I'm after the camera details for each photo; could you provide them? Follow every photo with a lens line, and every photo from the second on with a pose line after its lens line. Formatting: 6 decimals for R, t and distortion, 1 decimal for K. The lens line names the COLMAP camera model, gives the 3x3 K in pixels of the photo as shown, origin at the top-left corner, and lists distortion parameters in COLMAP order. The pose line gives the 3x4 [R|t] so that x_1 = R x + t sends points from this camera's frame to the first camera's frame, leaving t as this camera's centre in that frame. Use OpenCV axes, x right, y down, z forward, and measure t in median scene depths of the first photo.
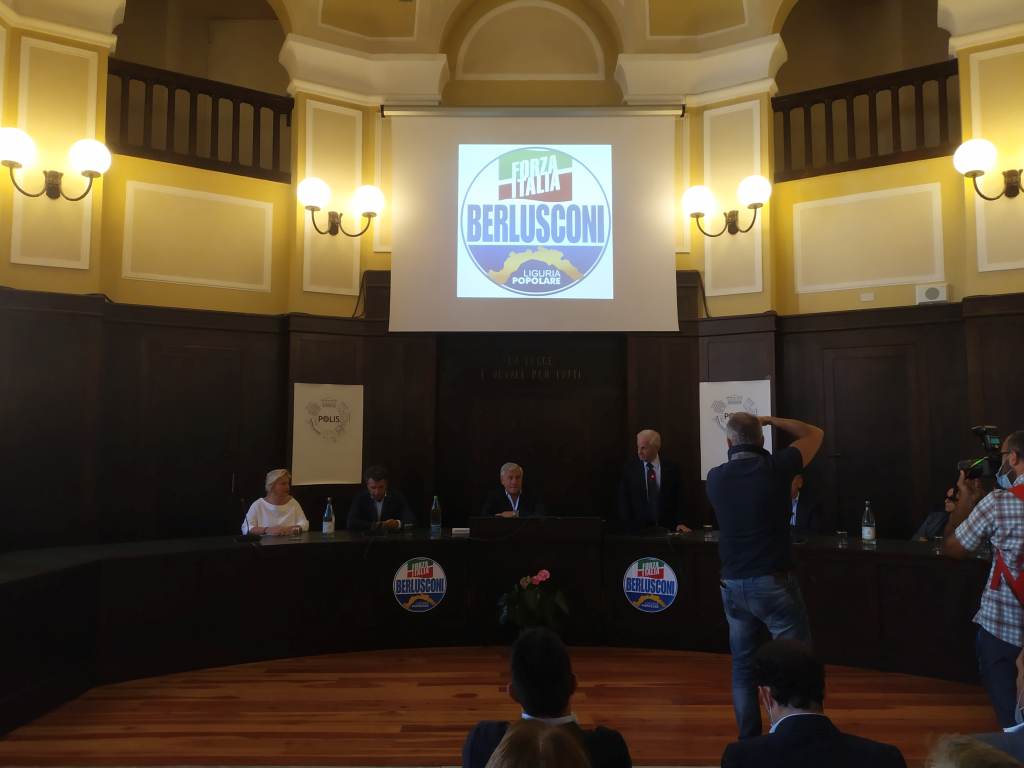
lens RADIAL K [[757.3, 0, 512.0], [0, 757.3, 384.0], [0, 0, 1]] dist [0.059510, -0.055162]
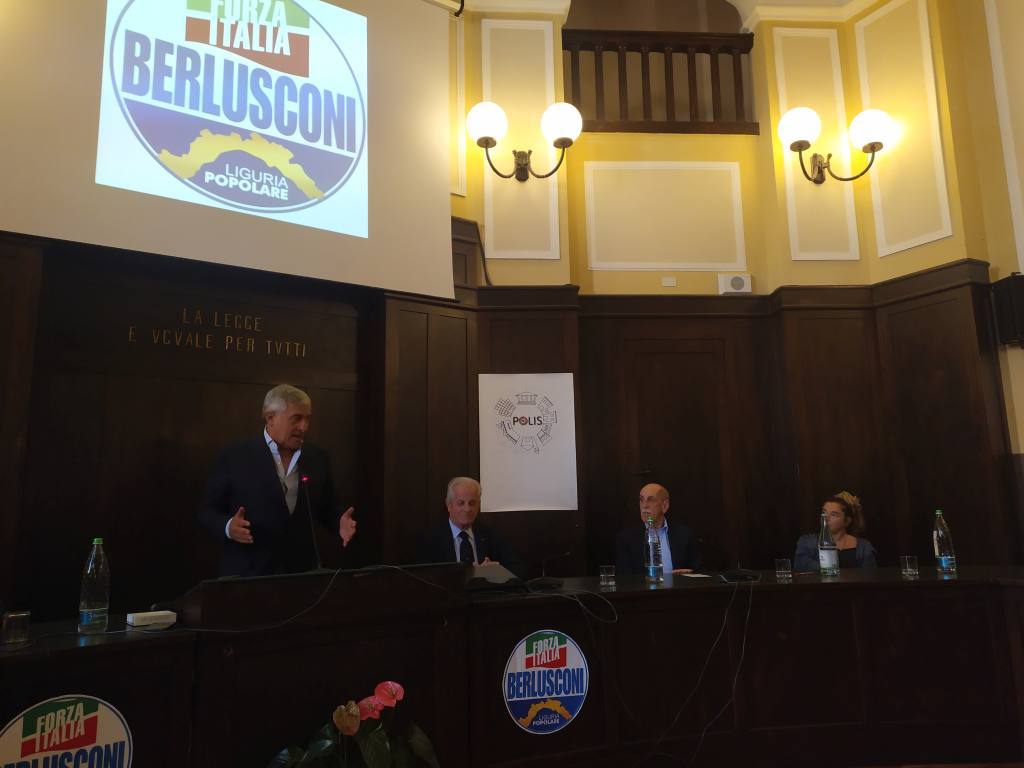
lens RADIAL K [[757.3, 0, 512.0], [0, 757.3, 384.0], [0, 0, 1]] dist [0.059510, -0.055162]
pose [[0.835249, 0.069587, 0.545450, -0.112016], [-0.018385, 0.994940, -0.098778, 0.075987], [-0.549564, 0.072476, 0.832302, 0.390155]]
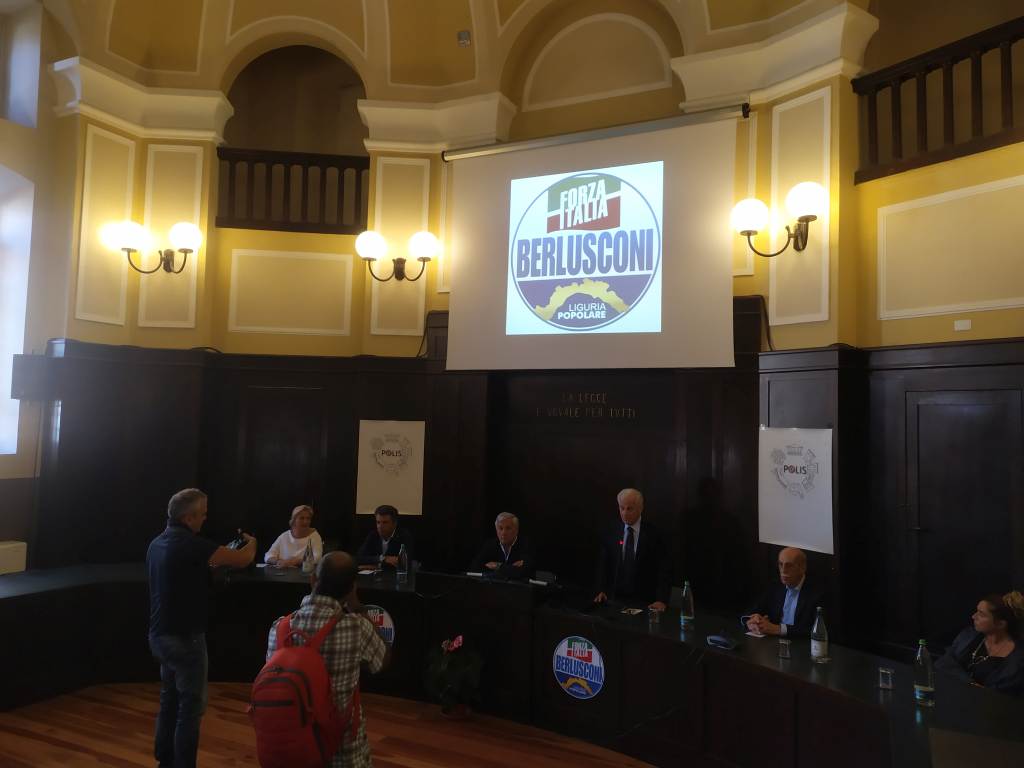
lens RADIAL K [[763.7, 0, 516.9], [0, 763.7, 376.3], [0, 0, 1]] dist [0.063181, -0.055300]
pose [[0.901163, -0.003324, -0.433468, 0.372495], [0.005433, 0.999979, 0.003626, -0.063235], [0.433446, -0.005623, 0.901162, 0.102643]]
